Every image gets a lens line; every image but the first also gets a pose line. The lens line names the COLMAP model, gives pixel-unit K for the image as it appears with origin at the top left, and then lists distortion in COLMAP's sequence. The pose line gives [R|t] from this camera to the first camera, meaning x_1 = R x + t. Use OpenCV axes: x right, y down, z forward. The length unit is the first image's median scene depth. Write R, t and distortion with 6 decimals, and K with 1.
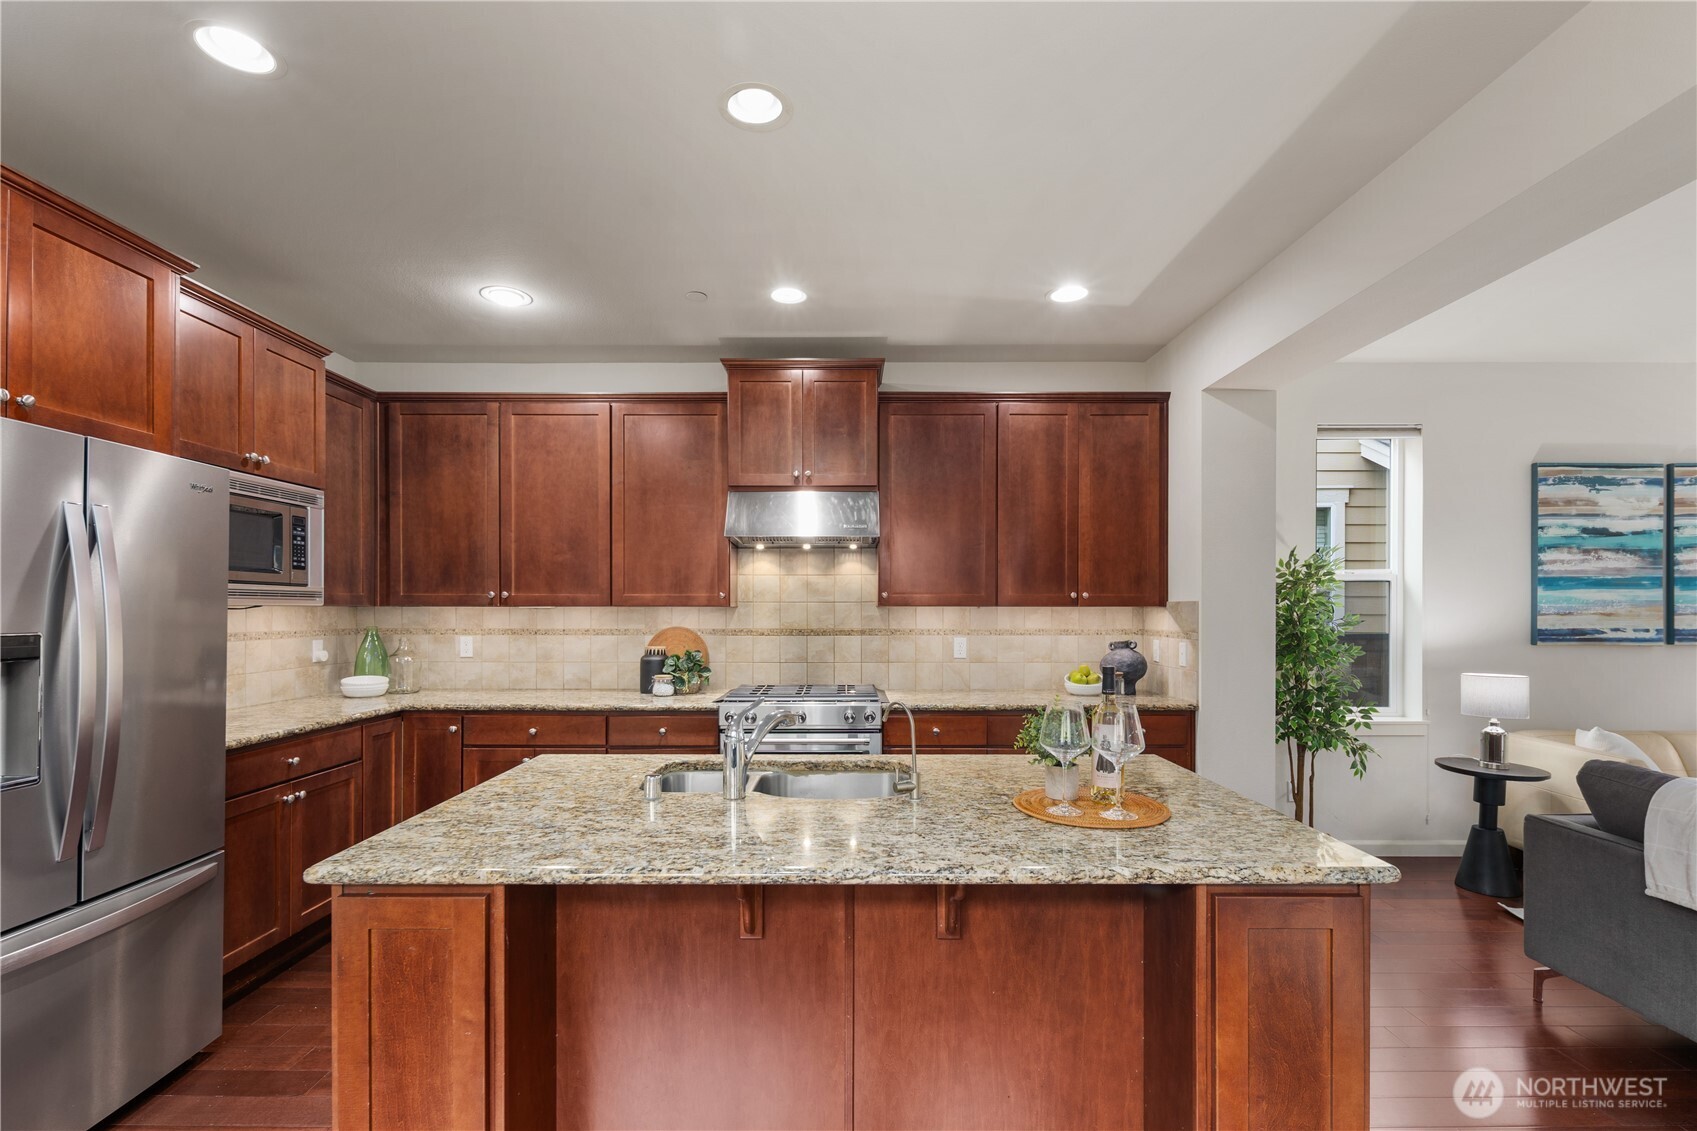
lens RADIAL K [[743.5, 0, 844.0], [0, 743.5, 612.0], [0, 0, 1]] dist [0.001830, -0.001528]
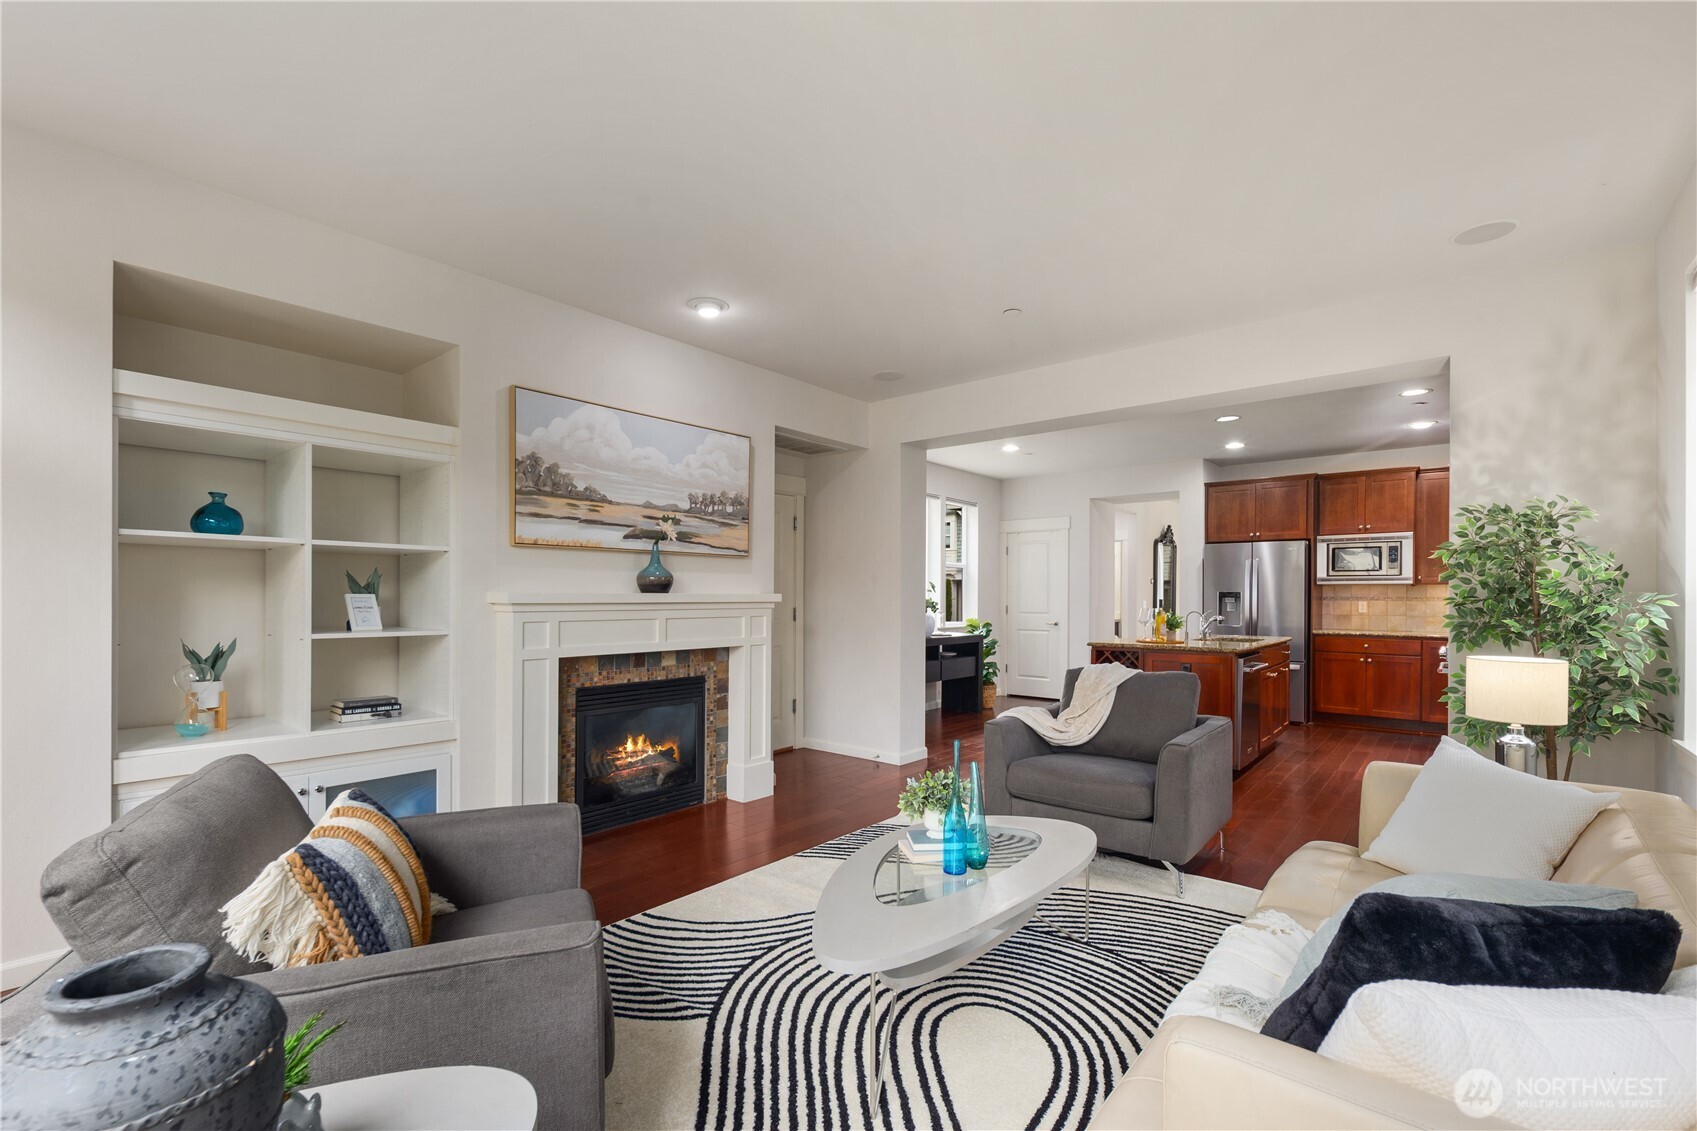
lens RADIAL K [[743.5, 0, 851.3], [0, 743.5, 603.2], [0, 0, 1]] dist [0.001830, -0.001528]
pose [[-0.632686, 0.005907, -0.774386, 1.667450], [-0.009405, 0.999839, 0.015311, 0.023933], [0.774351, 0.016970, -0.632528, 0.898989]]
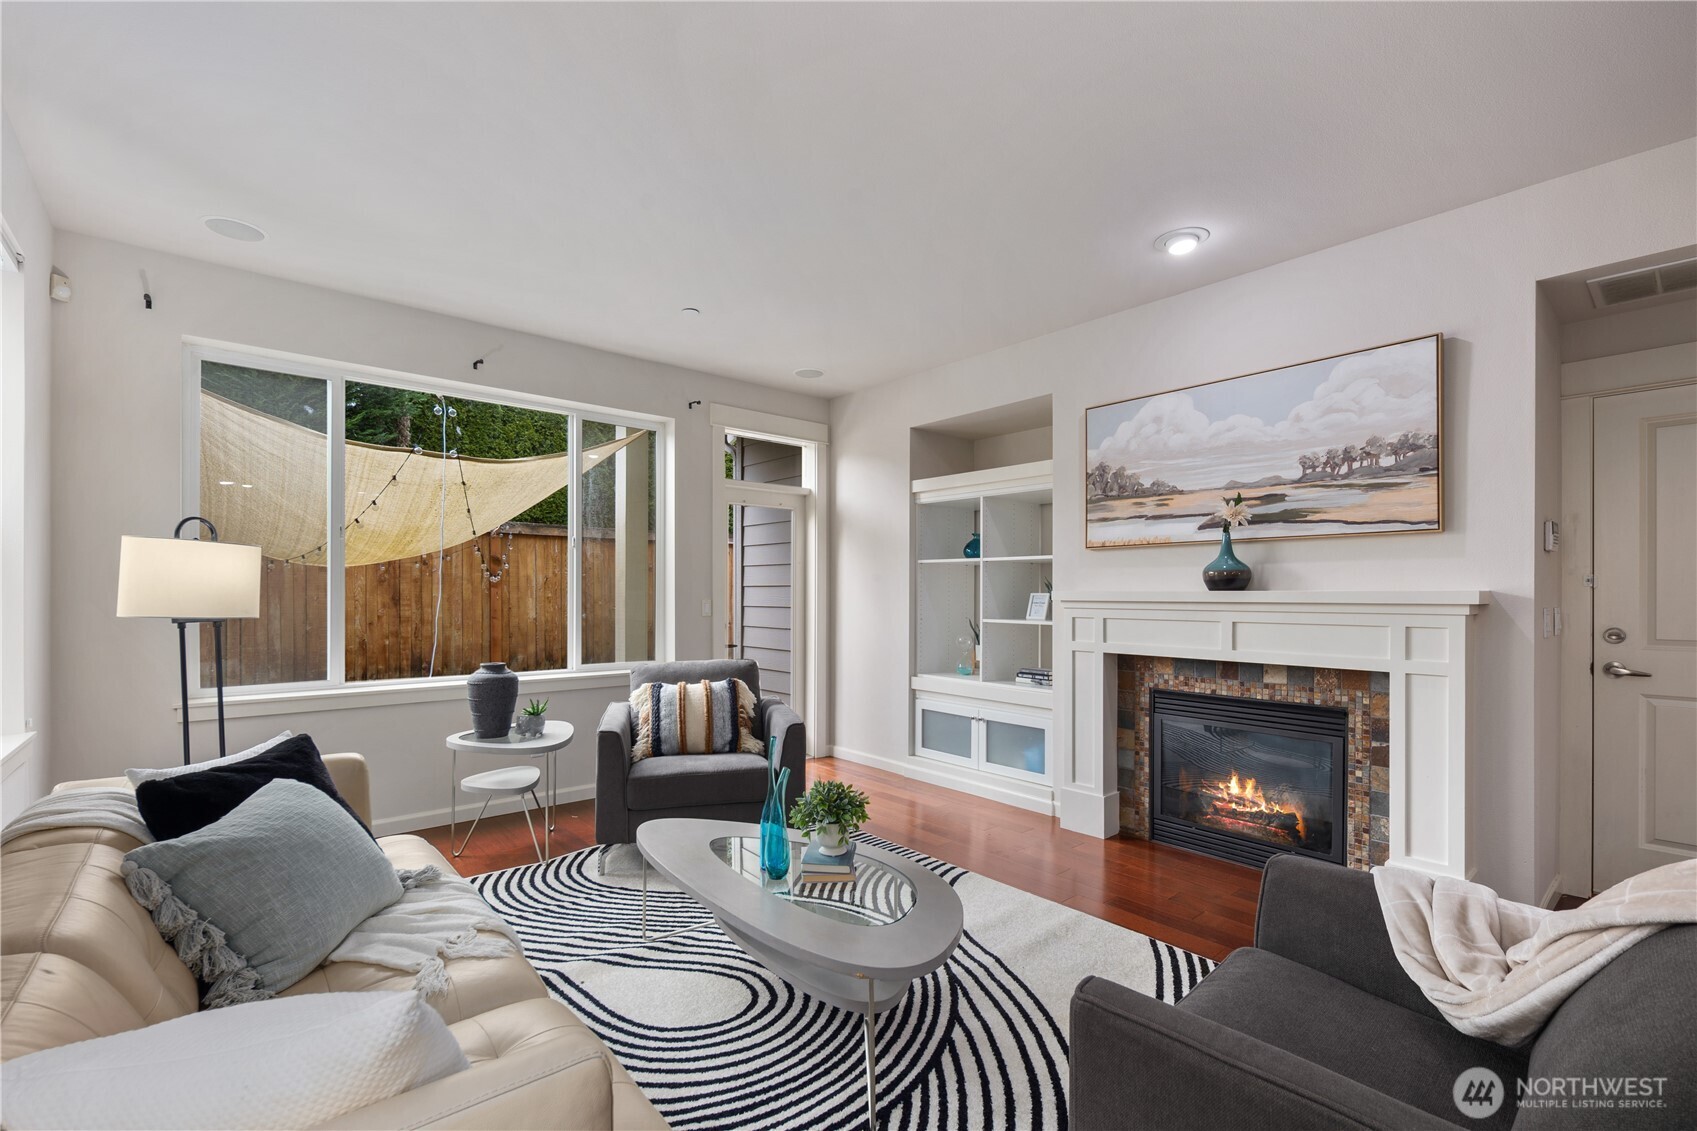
lens RADIAL K [[743.5, 0, 839.1], [0, 743.5, 592.9], [0, 0, 1]] dist [0.001830, -0.001528]
pose [[-0.651821, -0.001156, 0.758372, 0.674943], [0.000352, 0.999998, 0.001827, 0.029360], [-0.758373, 0.001457, -0.651819, 0.934602]]
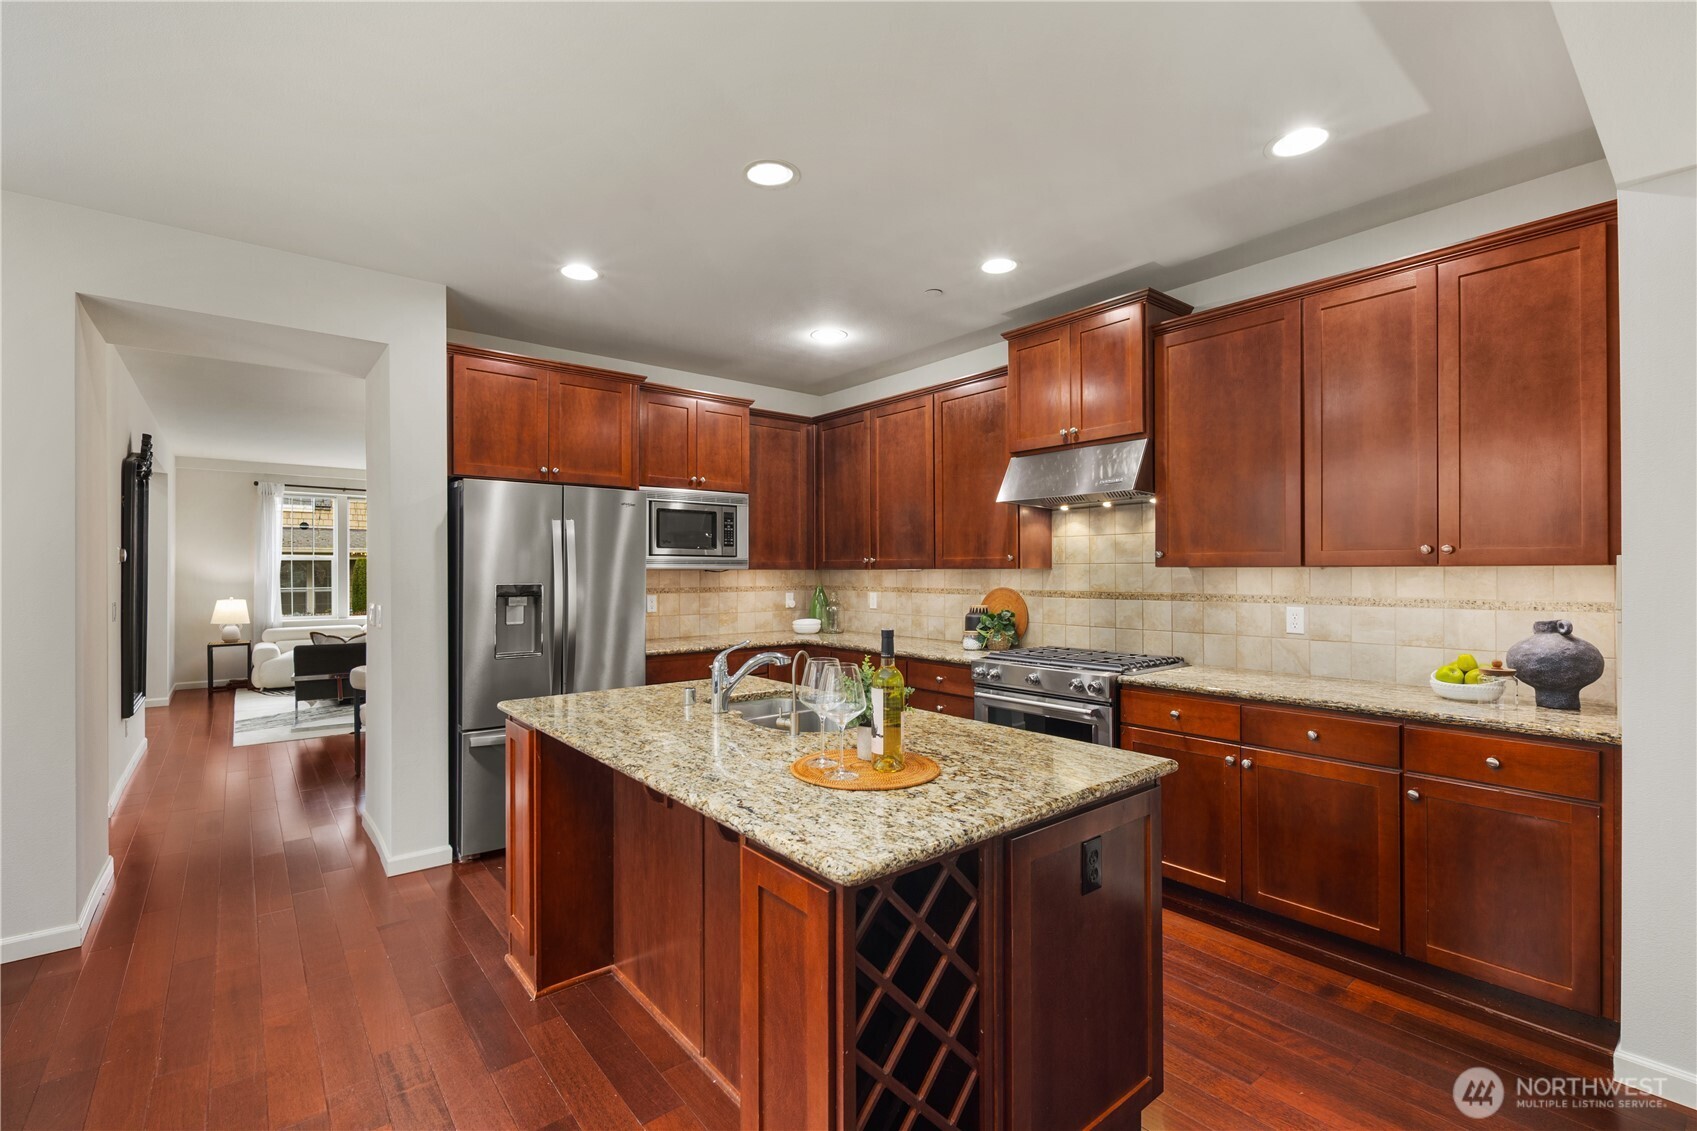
lens RADIAL K [[743.5, 0, 843.3], [0, 743.5, 566.8], [0, 0, 1]] dist [0.001830, -0.001528]
pose [[0.633641, -0.006882, -0.773597, 0.483091], [-0.000608, 0.999956, -0.009393, 0.000005], [0.773627, 0.006422, 0.633609, 0.152472]]
